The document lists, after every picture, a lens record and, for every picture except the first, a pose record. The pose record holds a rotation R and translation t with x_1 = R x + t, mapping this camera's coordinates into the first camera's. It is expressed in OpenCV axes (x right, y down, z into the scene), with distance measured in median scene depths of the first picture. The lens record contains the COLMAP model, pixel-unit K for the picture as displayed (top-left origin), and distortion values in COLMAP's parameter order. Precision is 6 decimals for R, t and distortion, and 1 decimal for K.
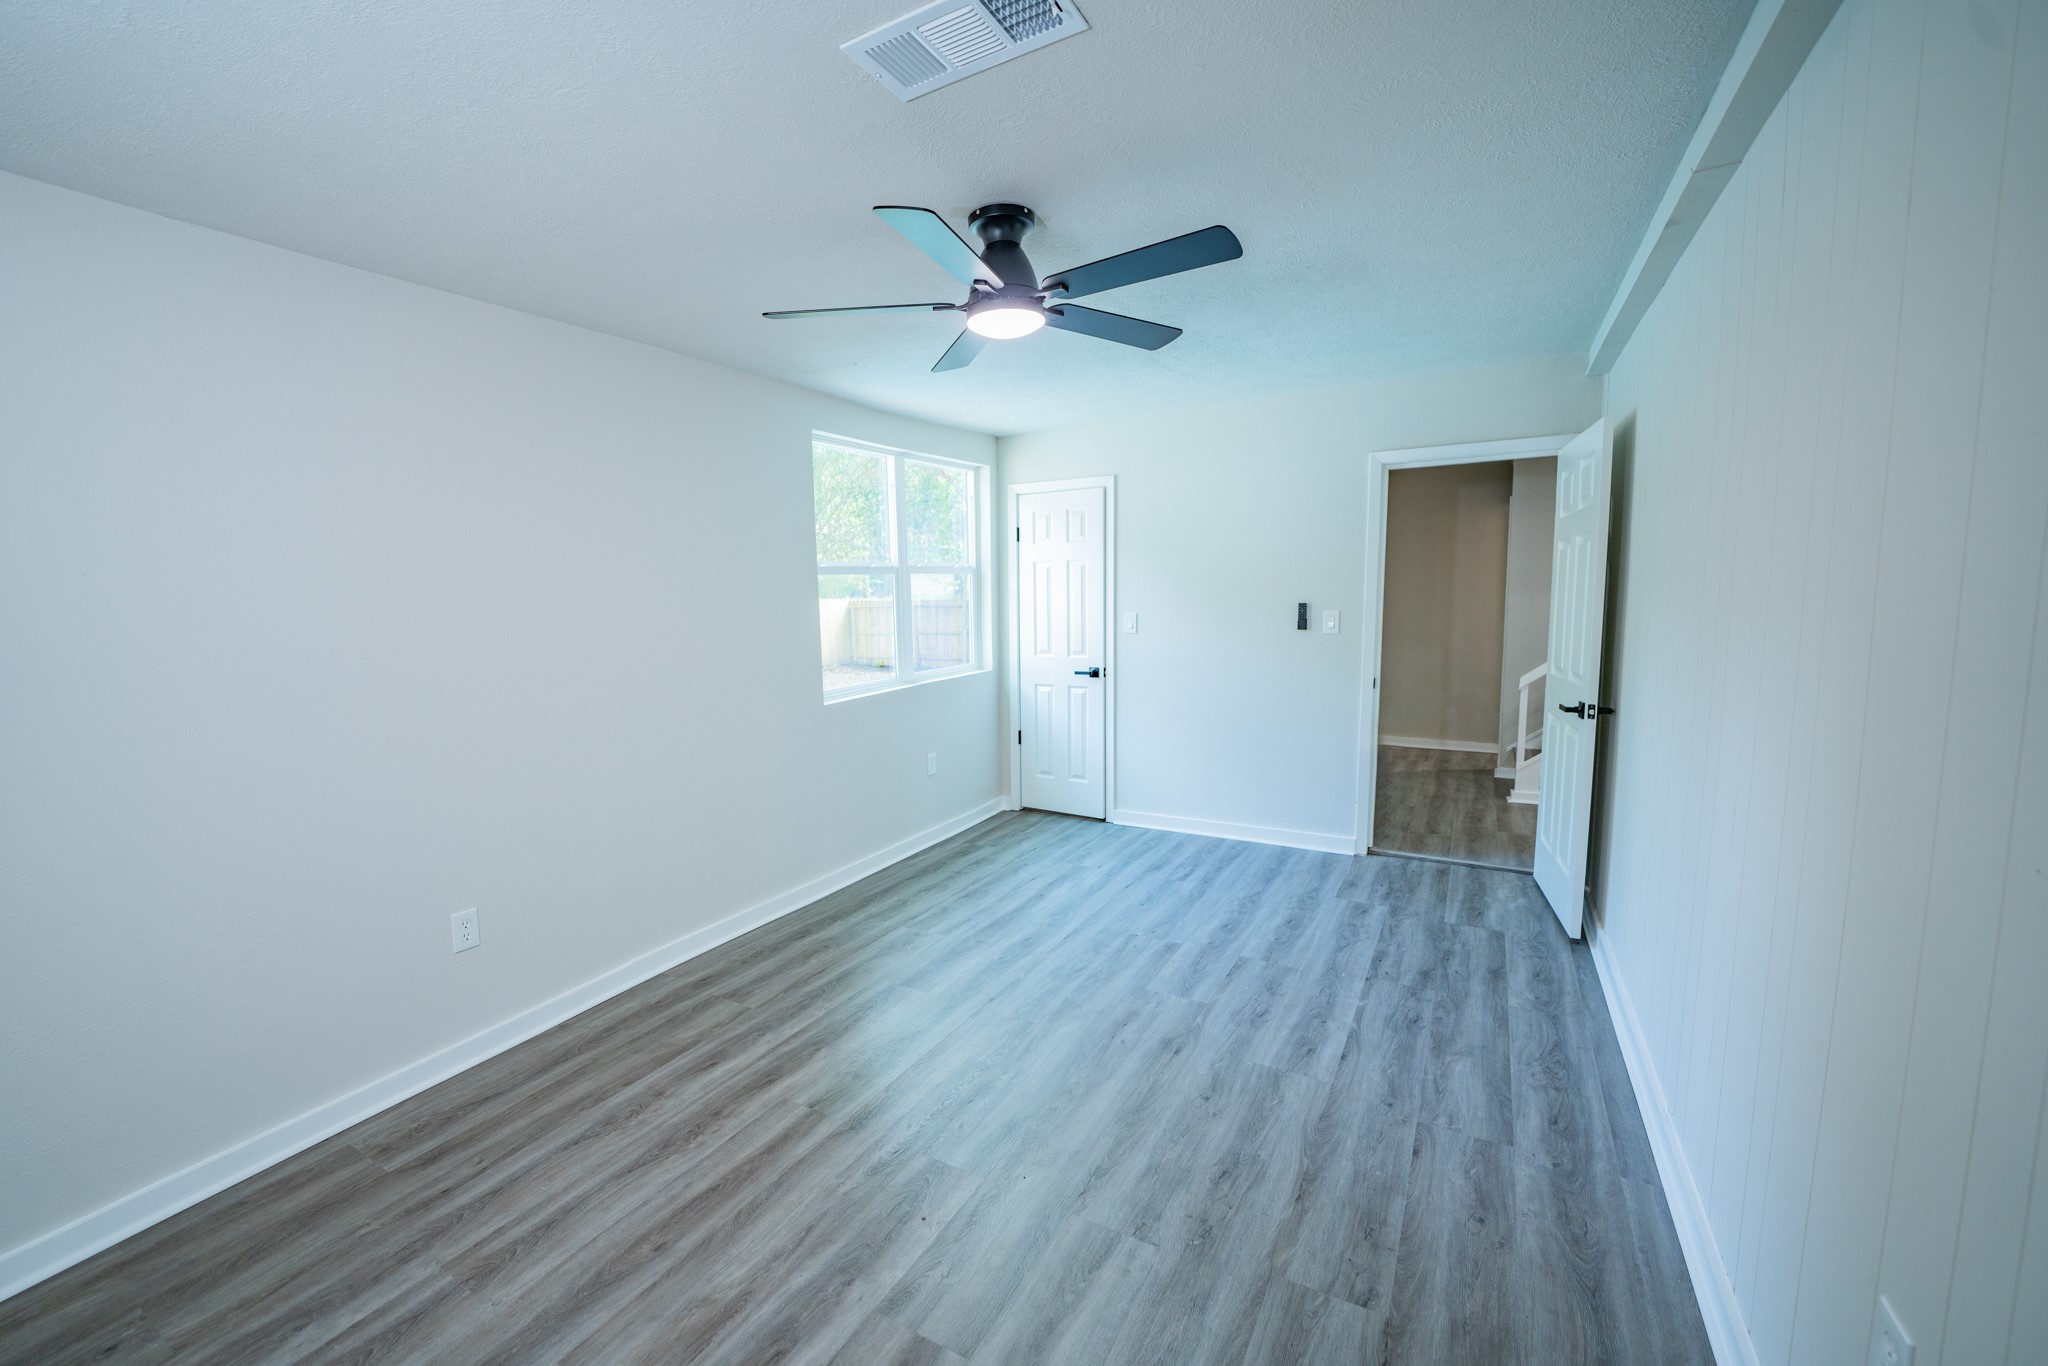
lens RADIAL K [[823.0, 0, 1018.9], [0, 823.0, 682.9], [0, 0, 1]] dist [-0.027174, 0.002425]
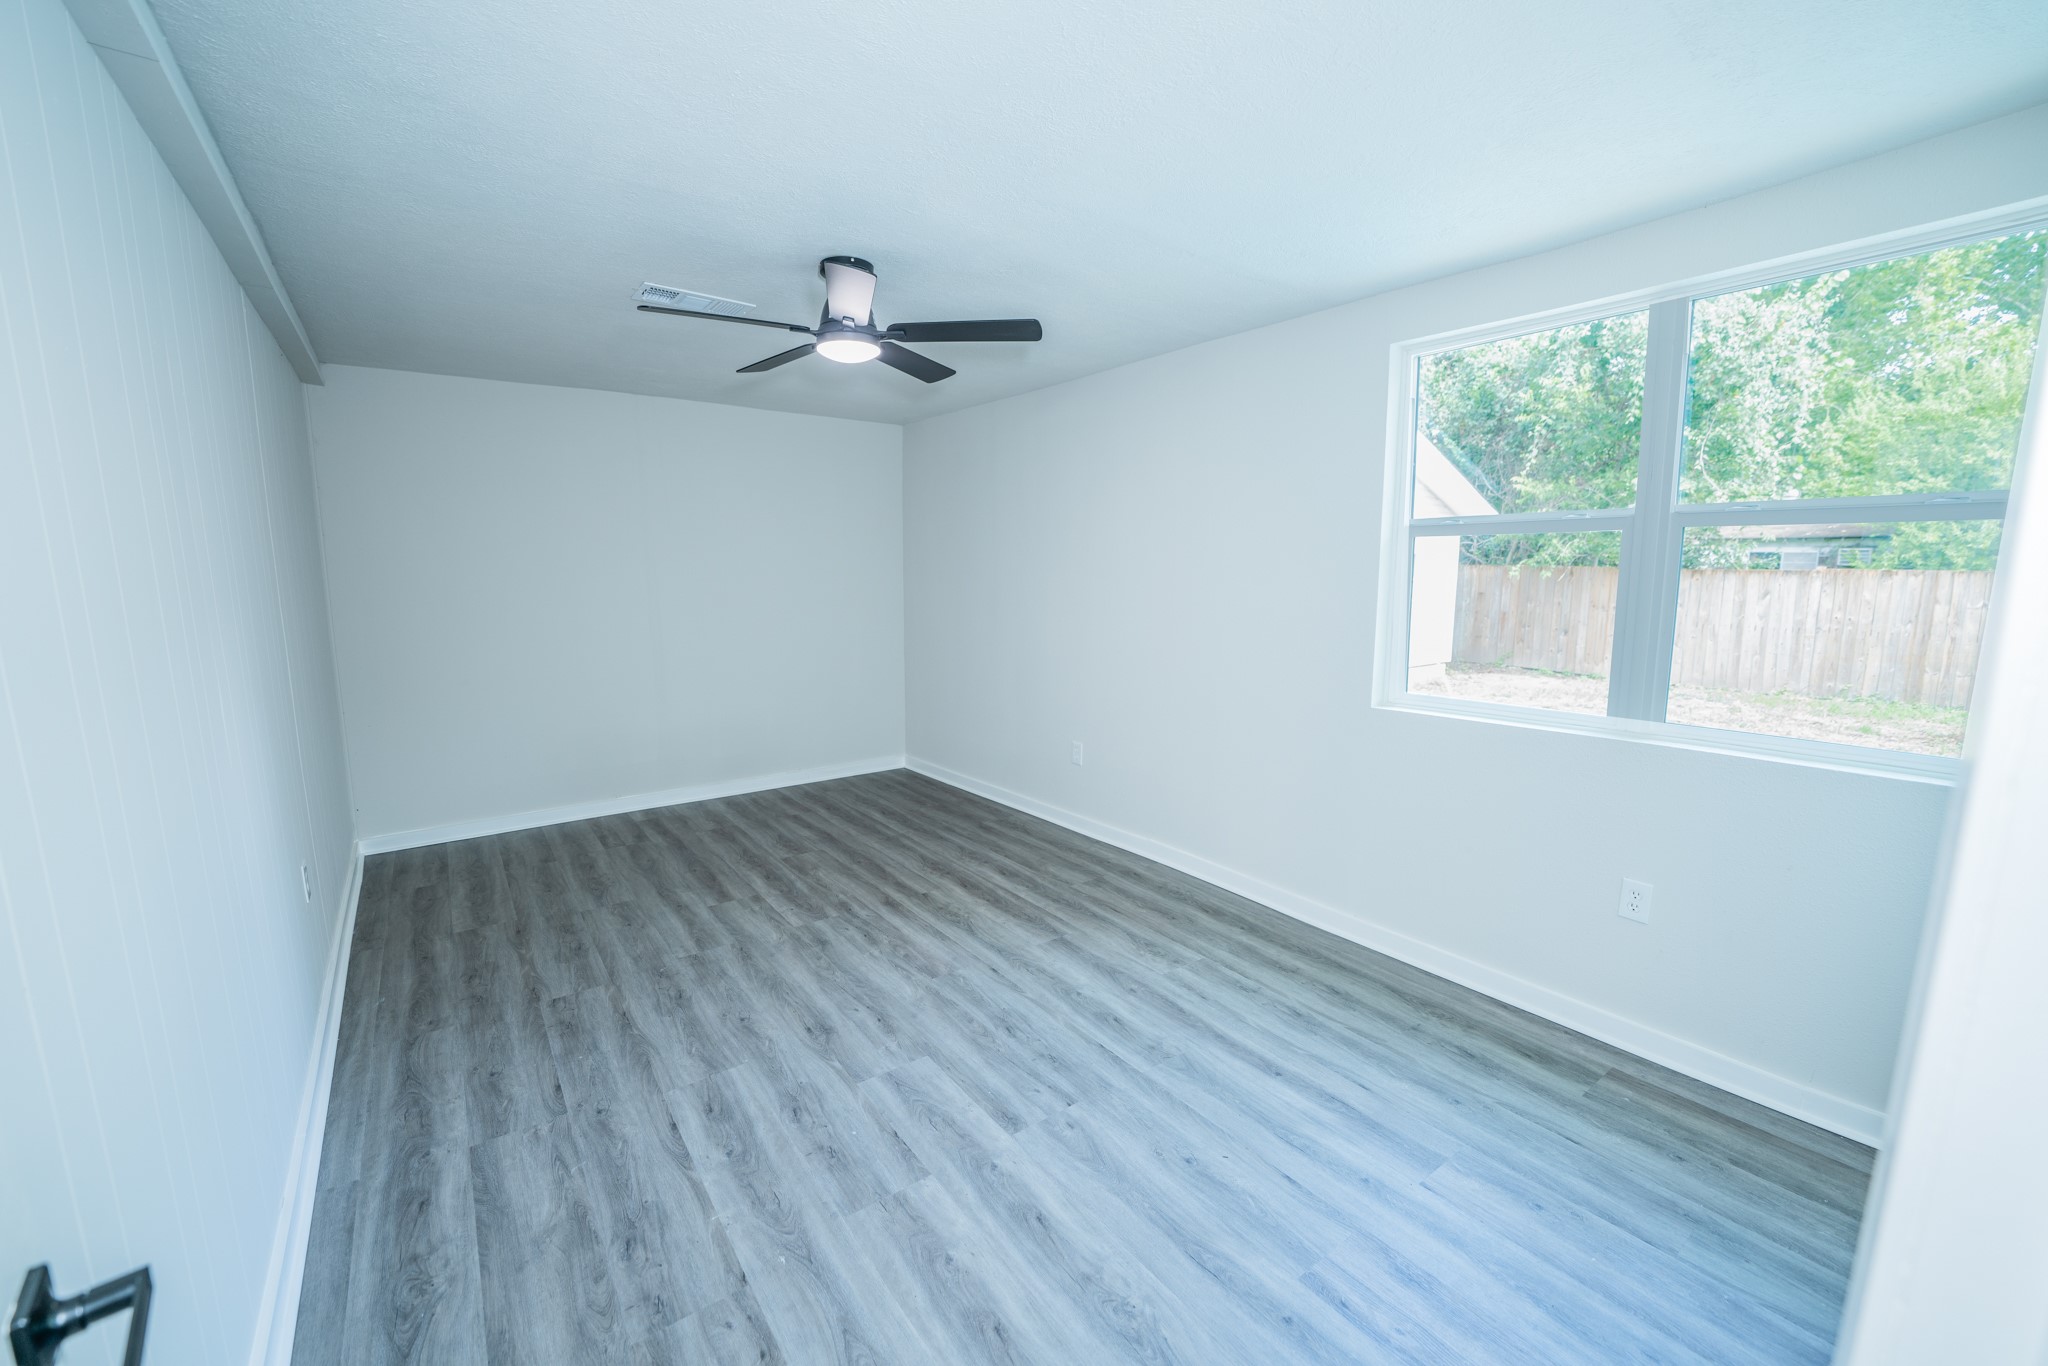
lens RADIAL K [[823.0, 0, 1016.3], [0, 823.0, 683.8], [0, 0, 1]] dist [-0.027174, 0.002425]
pose [[-0.417923, 0.159333, -0.894401, 0.983466], [-0.087518, 0.972860, 0.214204, -0.218086], [0.904257, 0.167797, -0.392637, 1.659398]]
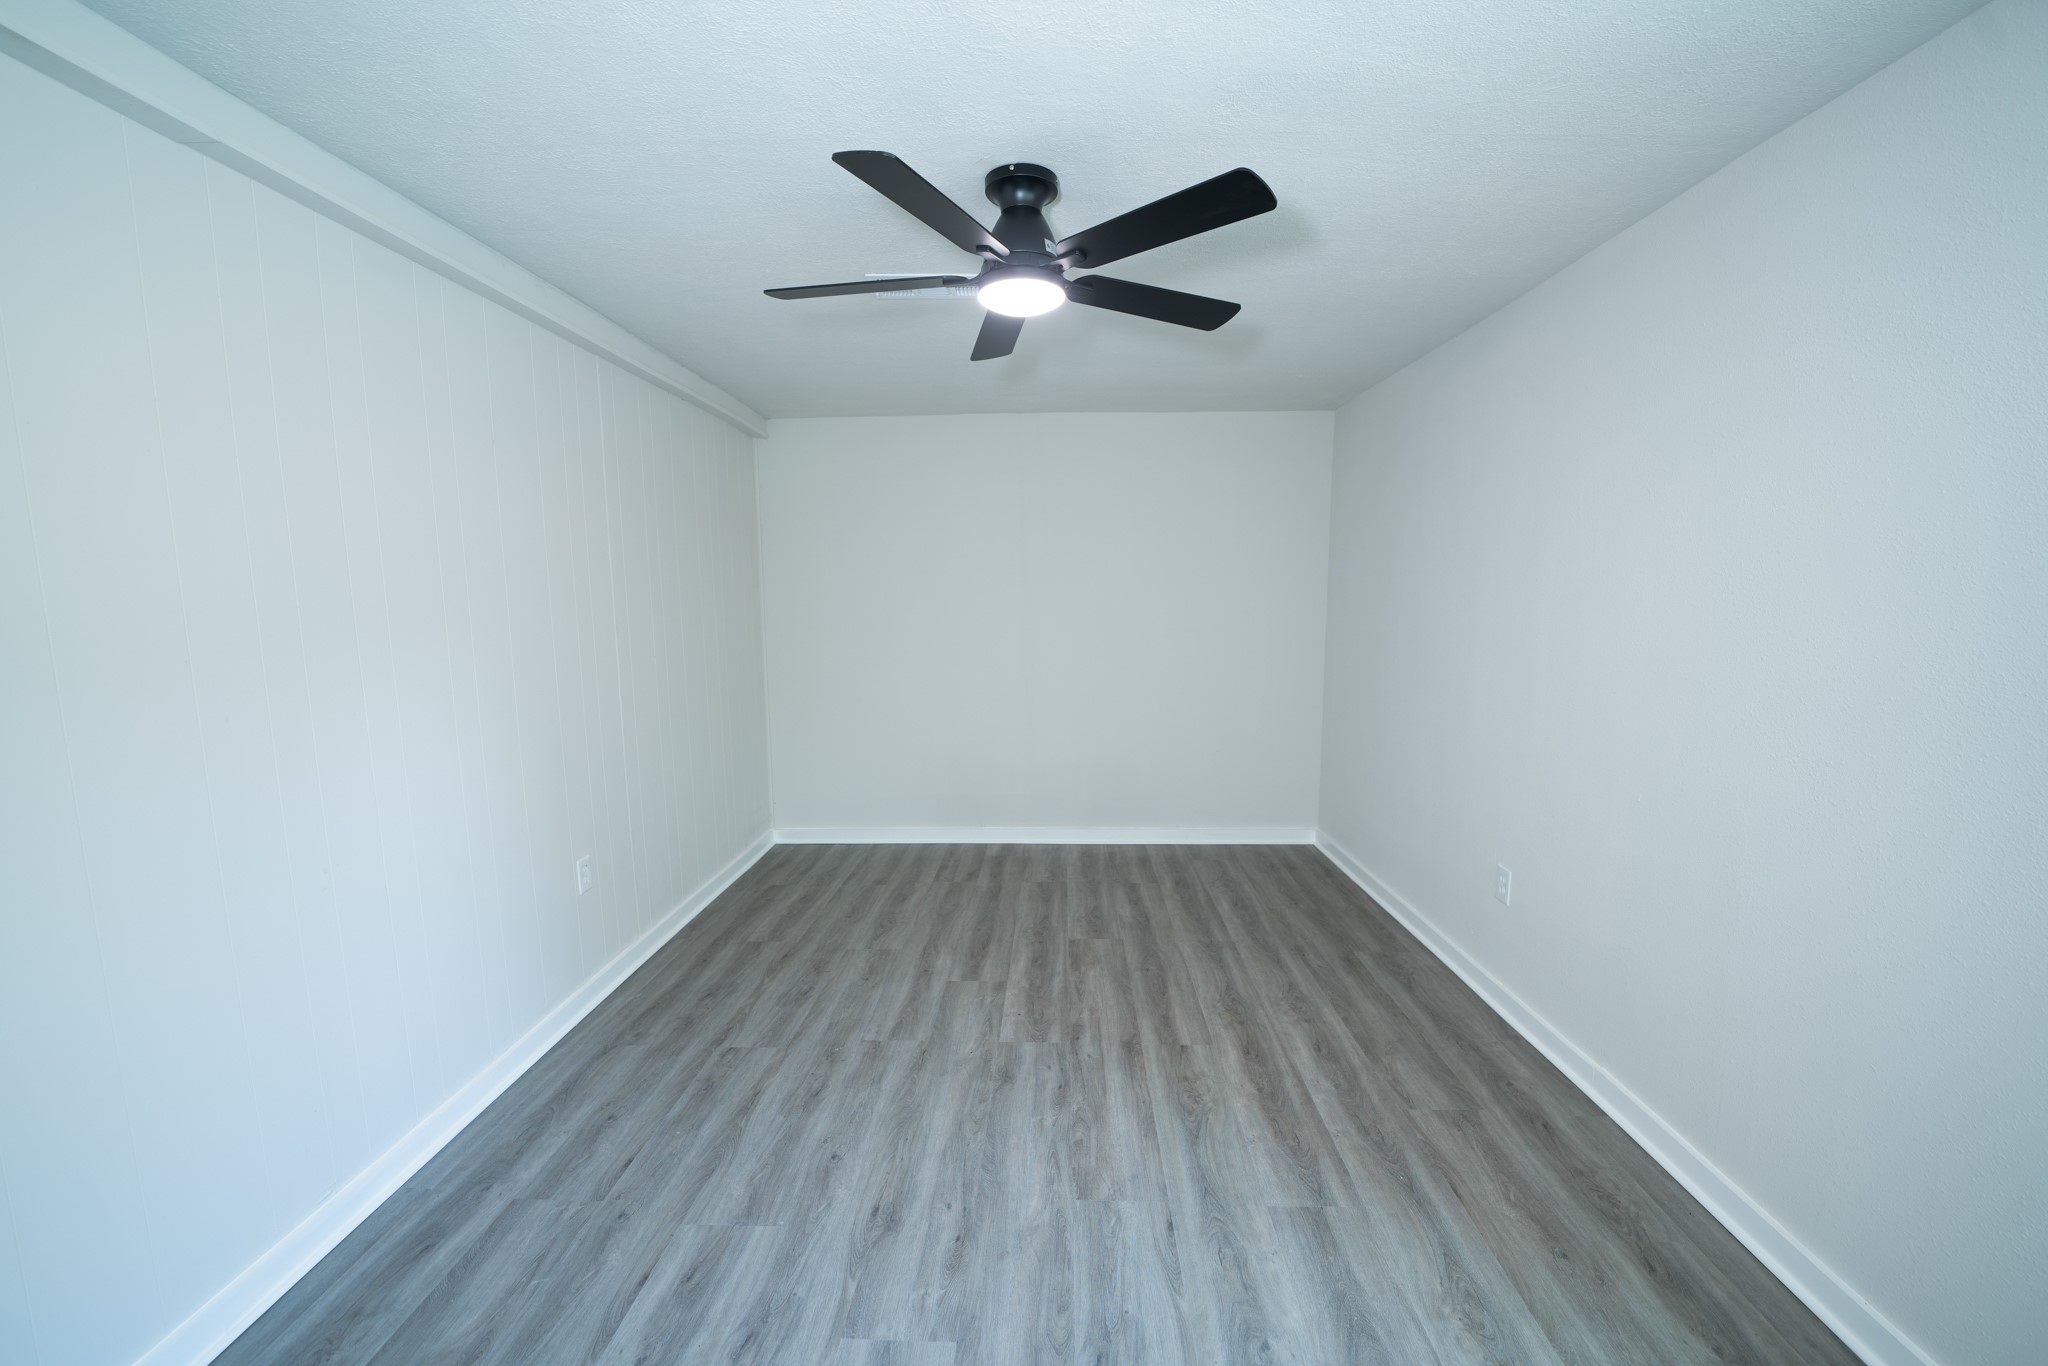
lens RADIAL K [[823.0, 0, 1017.2], [0, 823.0, 682.5], [0, 0, 1]] dist [-0.027174, 0.002425]
pose [[-0.893472, 0.088618, -0.440290, 0.389346], [-0.013437, 0.974626, 0.223434, -0.211959], [0.448918, 0.205548, -0.869610, 1.721908]]
